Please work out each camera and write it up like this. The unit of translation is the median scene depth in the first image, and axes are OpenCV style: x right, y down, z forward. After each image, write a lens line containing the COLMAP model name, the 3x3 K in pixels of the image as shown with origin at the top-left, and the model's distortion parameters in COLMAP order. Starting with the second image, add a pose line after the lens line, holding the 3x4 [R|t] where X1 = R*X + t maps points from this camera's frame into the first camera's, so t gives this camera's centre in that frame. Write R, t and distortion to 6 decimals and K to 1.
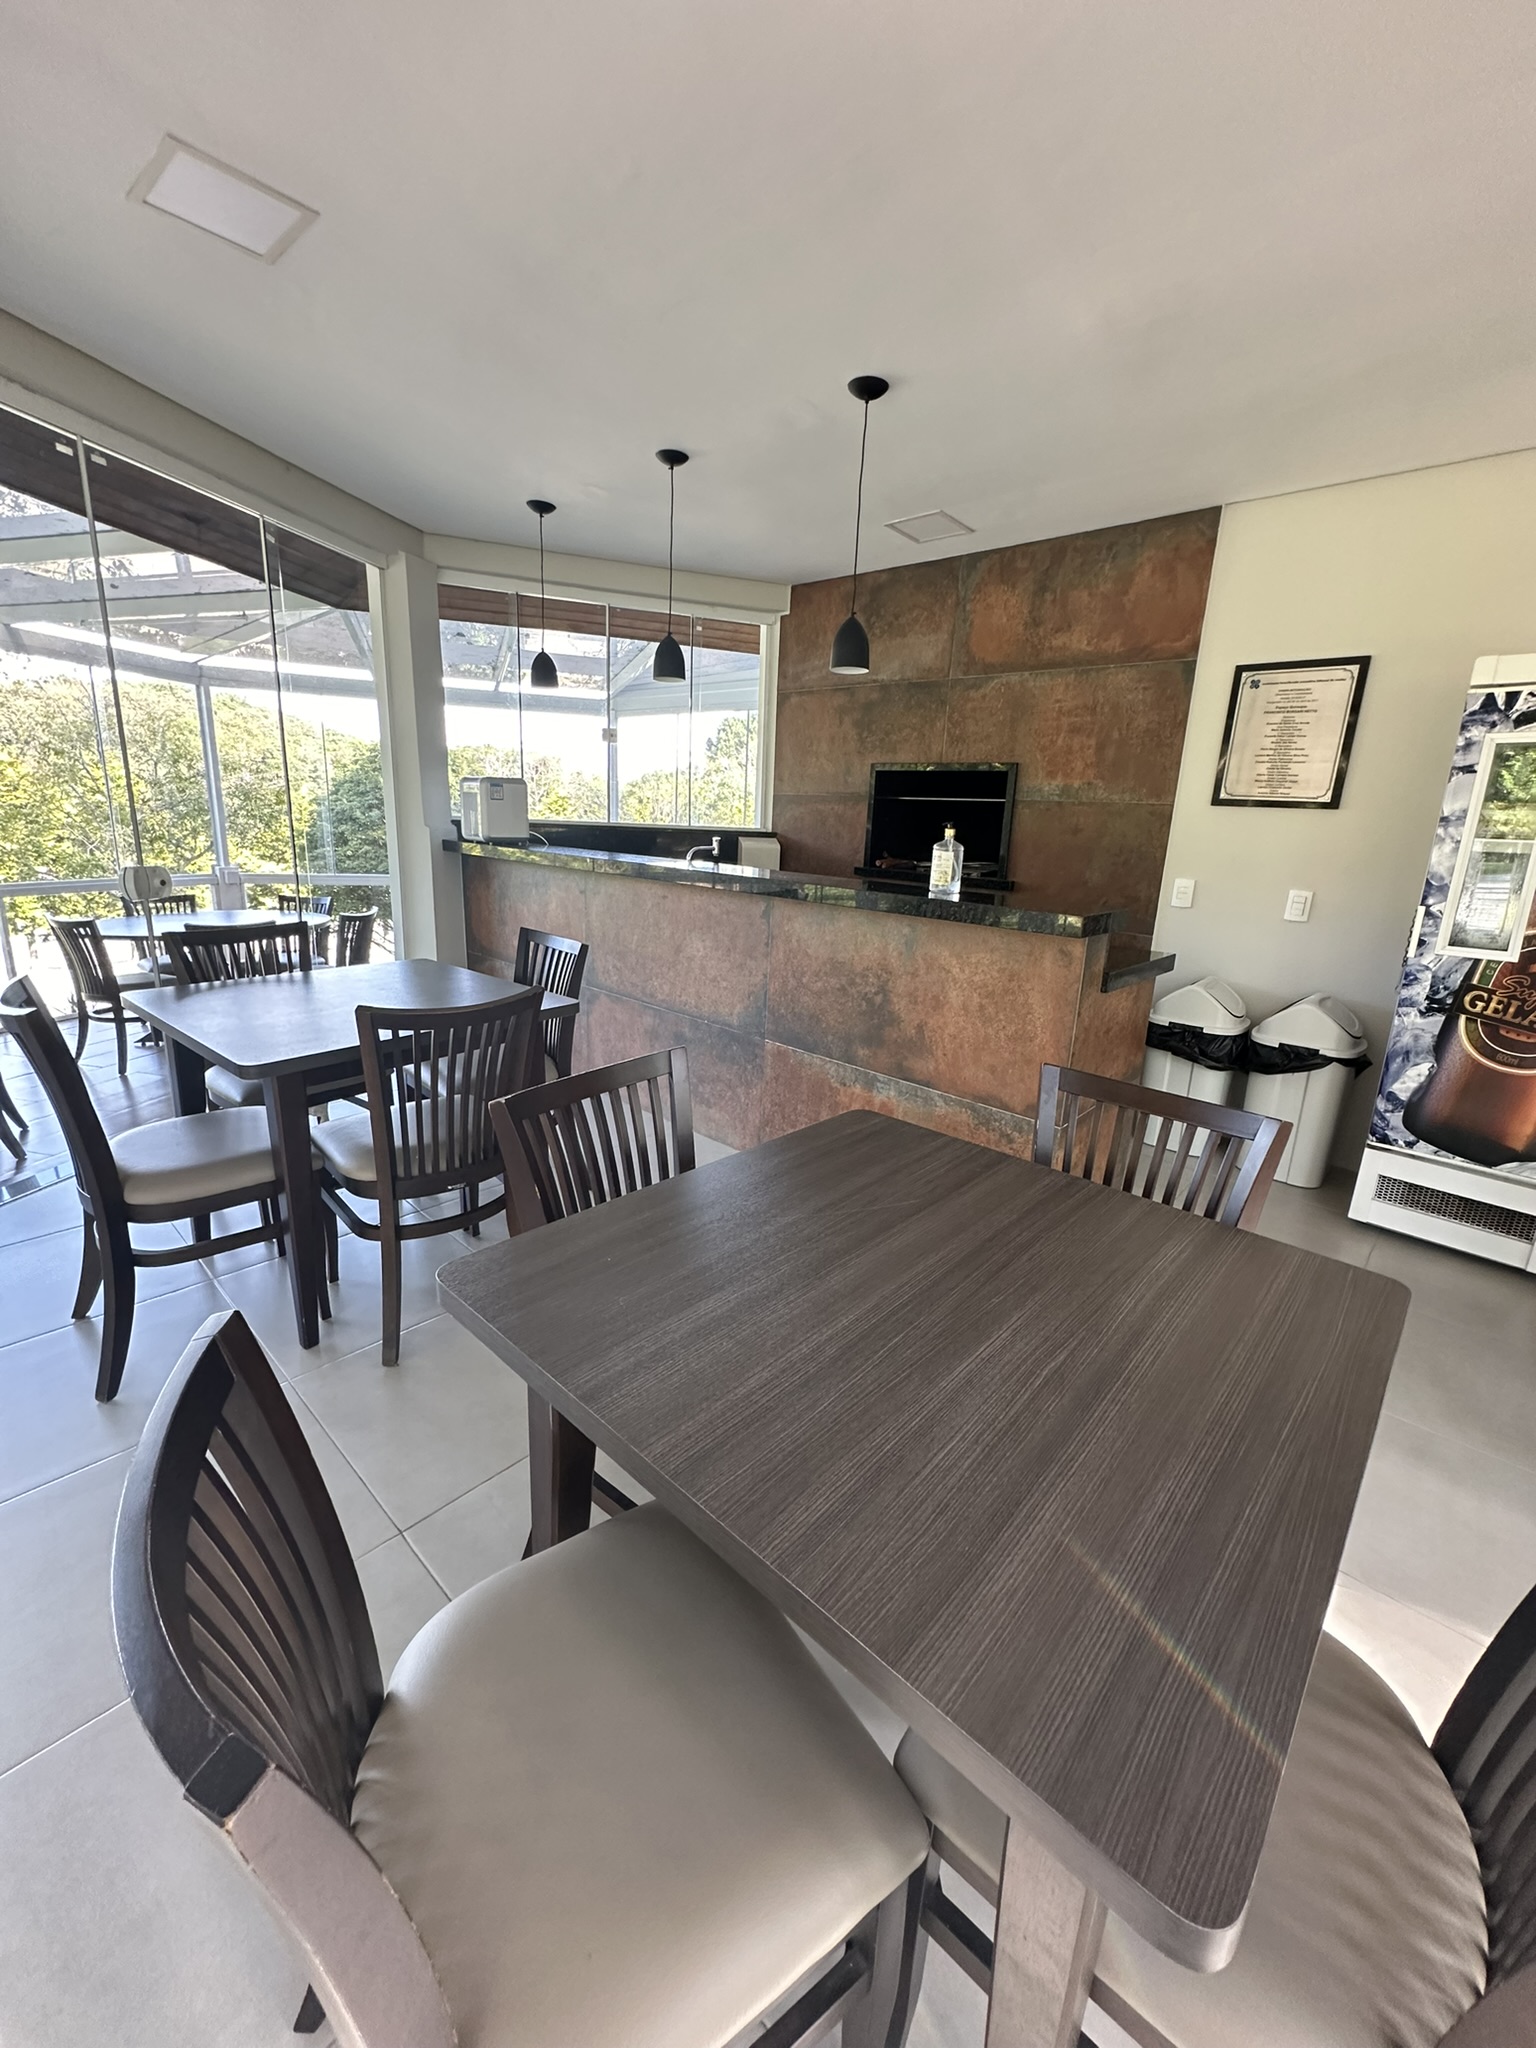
lens RADIAL K [[820.5, 0, 779.8], [0, 820.5, 1030.3], [0, 0, 1]] dist [-0.001580, 0.001002]
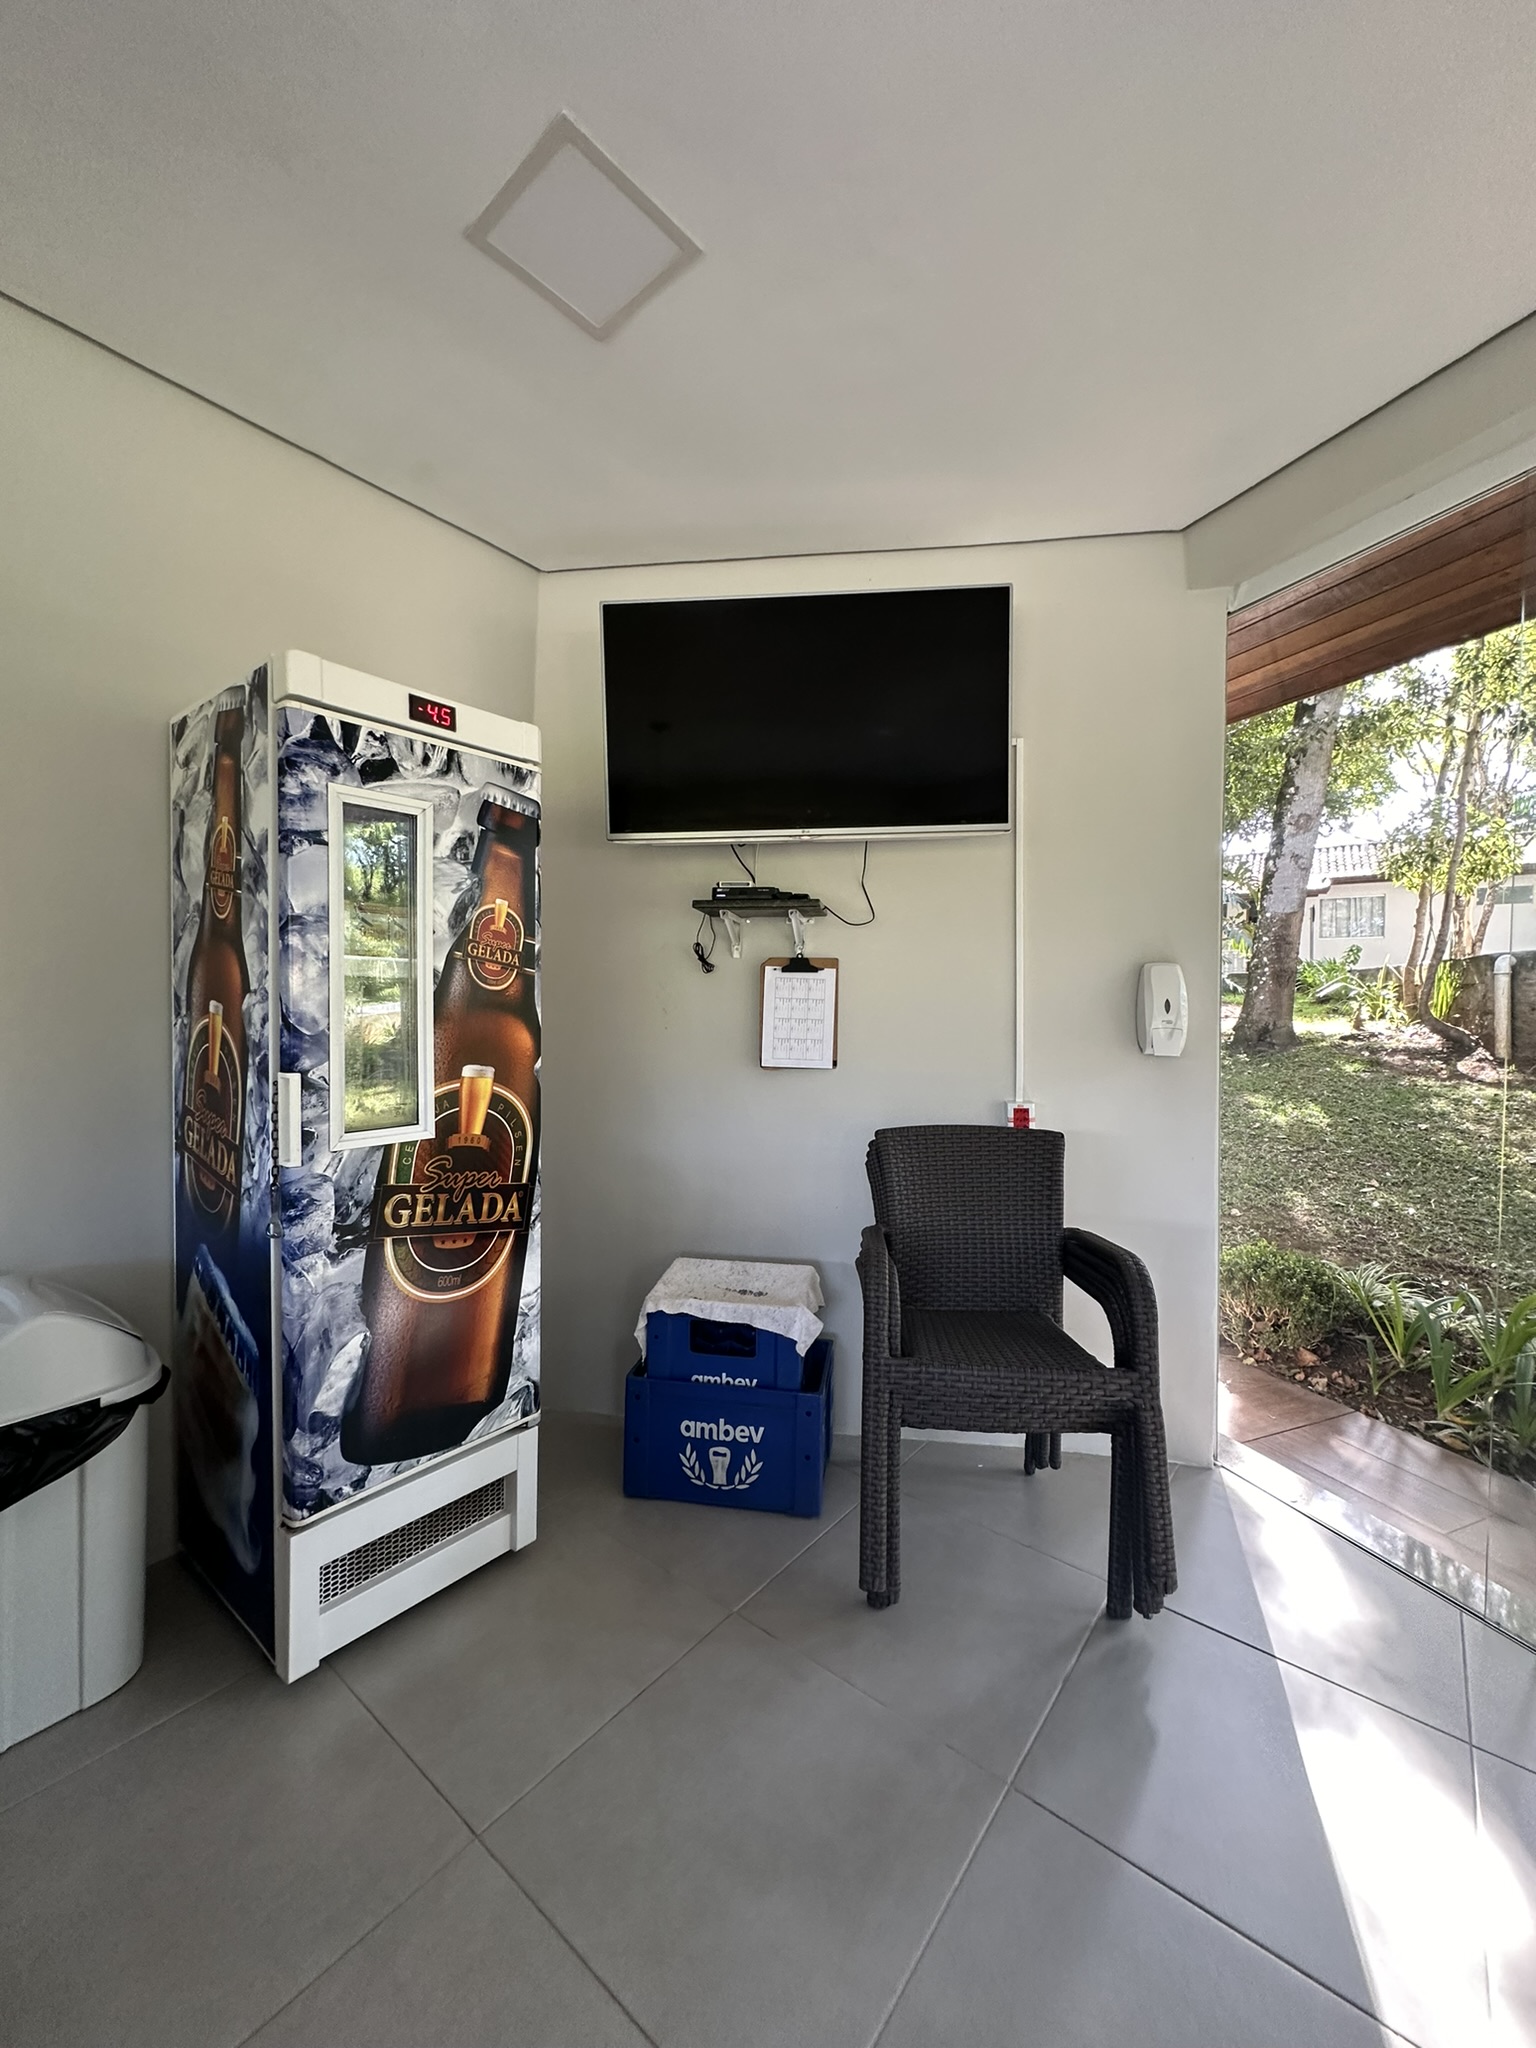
lens RADIAL K [[820.5, 0, 760.0], [0, 820.5, 1027.1], [0, 0, 1]] dist [-0.001580, 0.001002]
pose [[-0.057226, -0.065495, 0.996211, 0.204173], [0.237331, 0.968349, 0.077297, -0.138844], [-0.969742, 0.240855, -0.039871, 0.659303]]
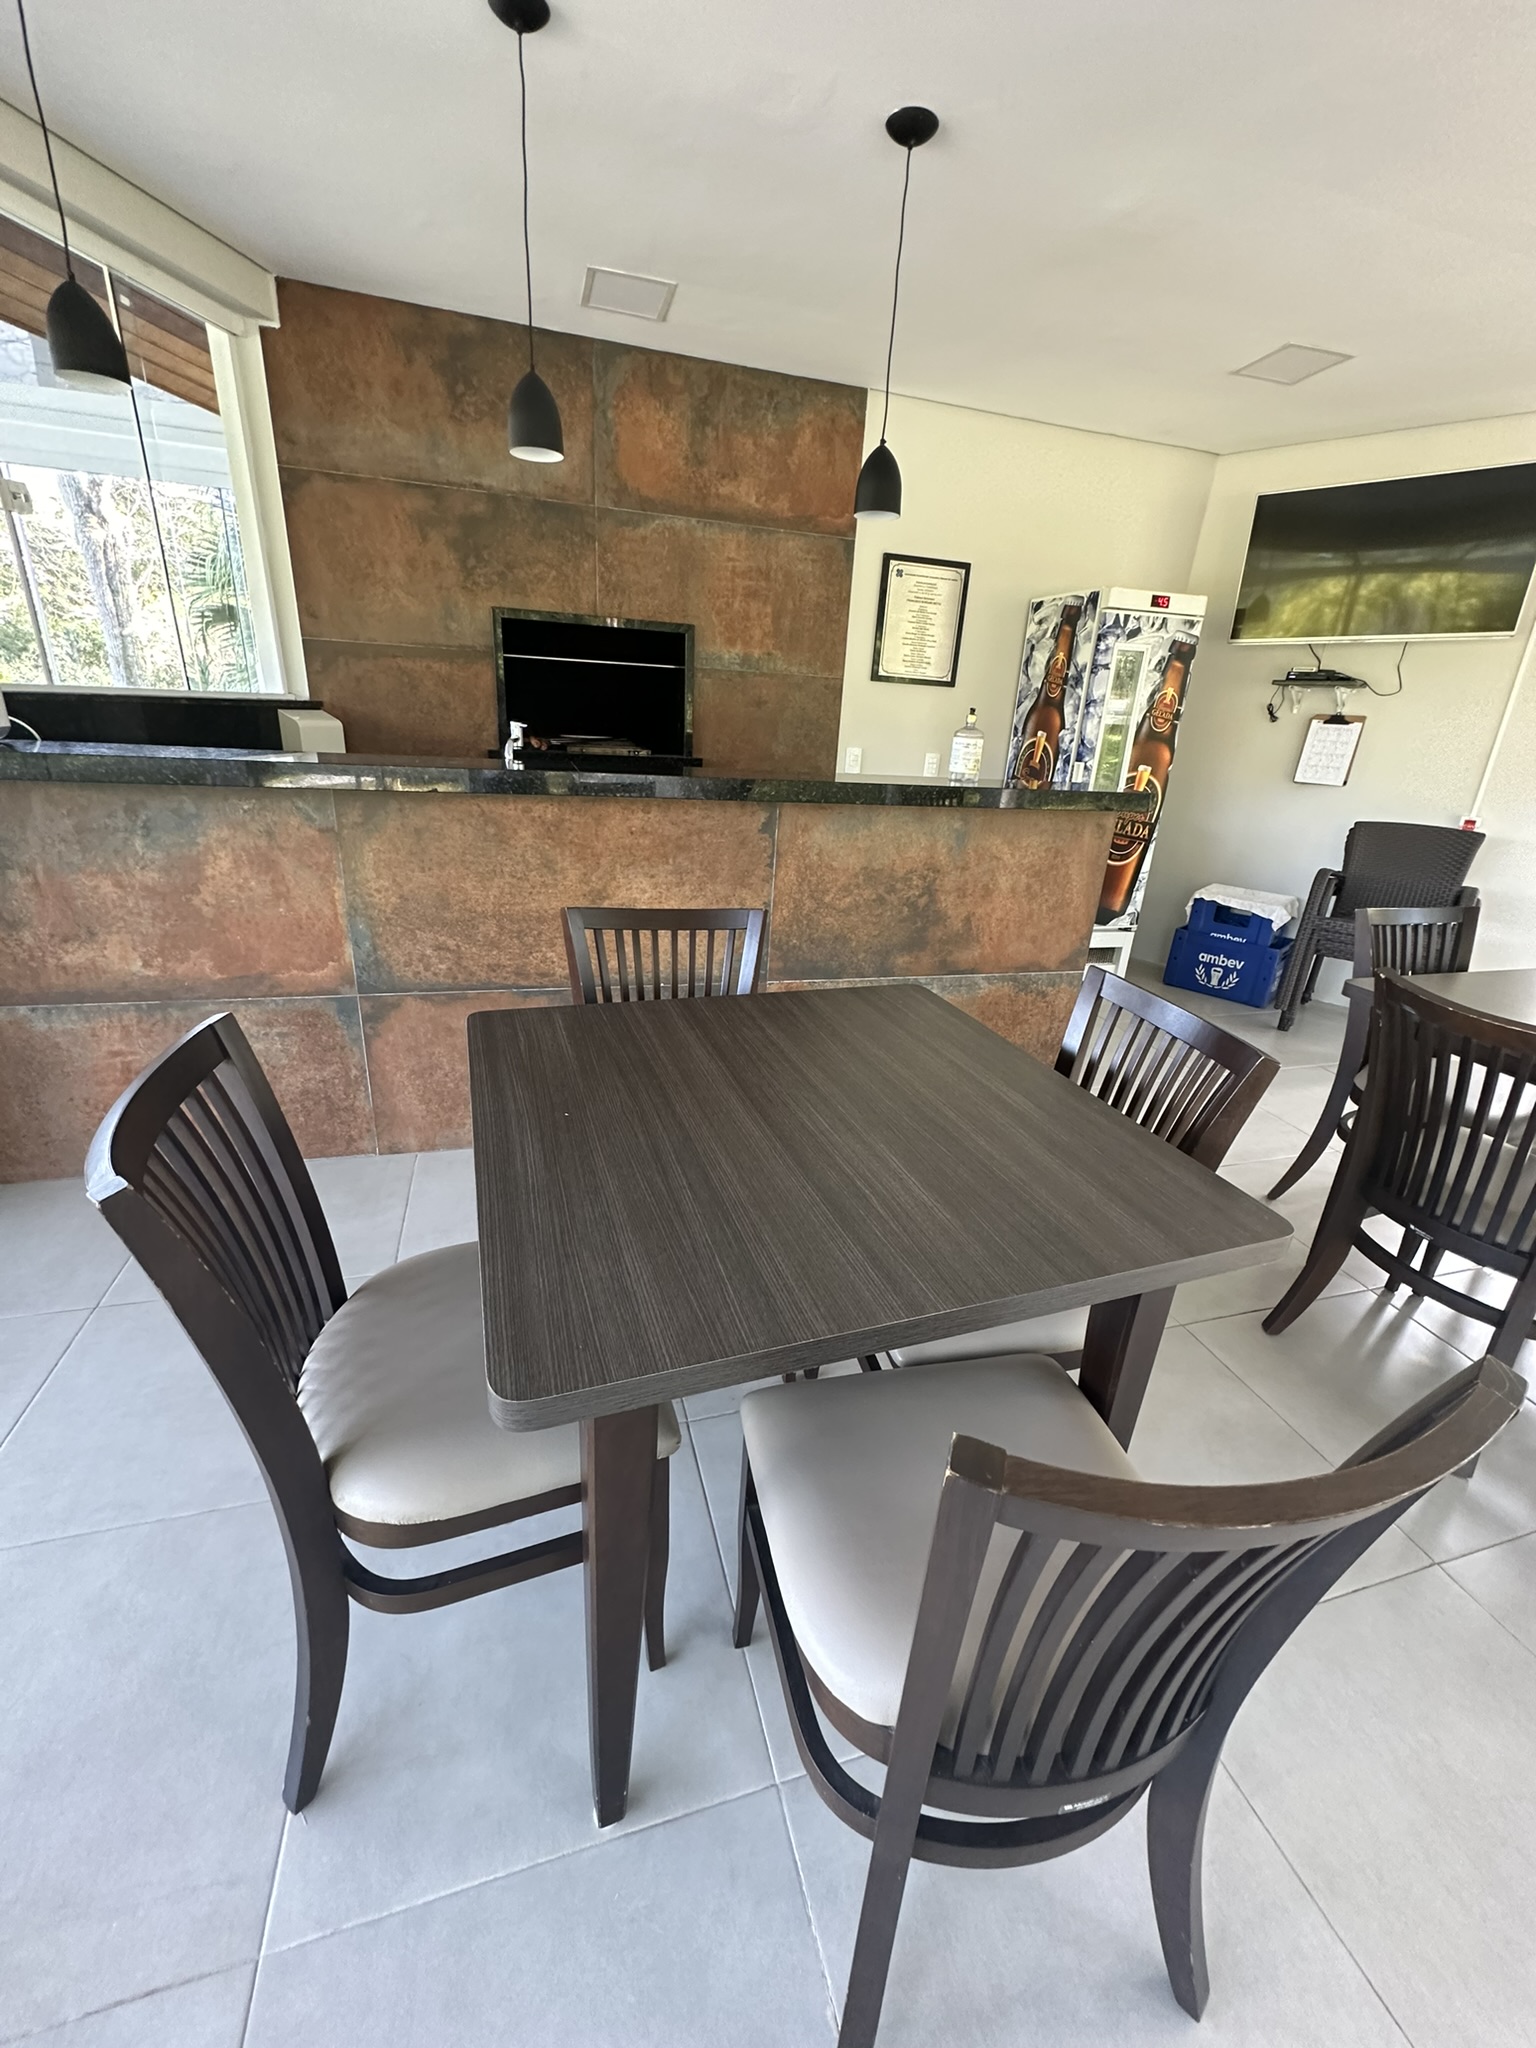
lens RADIAL K [[820.5, 0, 765.0], [0, 820.5, 1024.9], [0, 0, 1]] dist [-0.001580, 0.001002]
pose [[0.516853, -0.322342, 0.793069, -0.769793], [0.186583, 0.946547, 0.263125, -0.184676], [-0.835494, 0.011976, 0.549369, 0.622533]]
